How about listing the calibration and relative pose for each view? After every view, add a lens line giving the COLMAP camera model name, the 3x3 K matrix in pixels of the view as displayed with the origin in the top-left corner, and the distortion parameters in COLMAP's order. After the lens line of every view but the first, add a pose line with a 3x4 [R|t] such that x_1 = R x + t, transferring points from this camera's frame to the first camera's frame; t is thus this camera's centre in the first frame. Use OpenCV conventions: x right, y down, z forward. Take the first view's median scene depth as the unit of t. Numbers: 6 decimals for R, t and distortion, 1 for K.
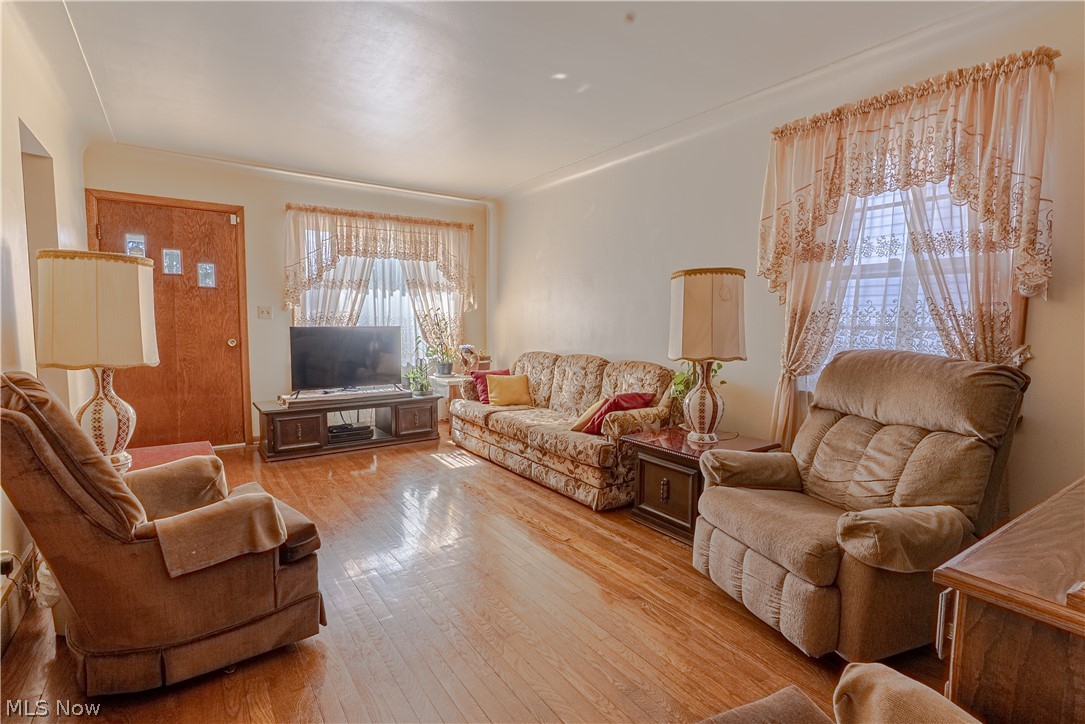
lens RADIAL K [[519.2, 0, 536.8], [0, 519.2, 360.8], [0, 0, 1]] dist [0.004965, -0.000960]
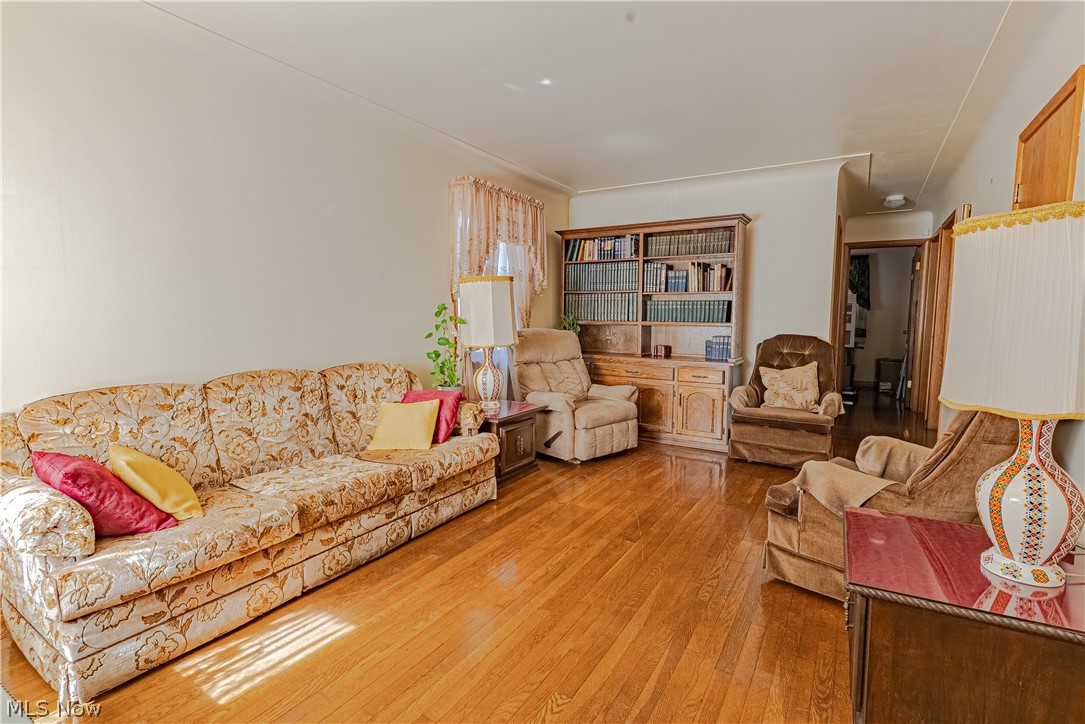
lens RADIAL K [[519.2, 0, 540.0], [0, 519.2, 368.6], [0, 0, 1]] dist [0.004965, -0.000960]
pose [[-0.416287, -0.105338, 0.903111, -0.351519], [0.063150, 0.987518, 0.144293, -0.046915], [-0.907038, 0.117099, -0.404439, 0.551523]]
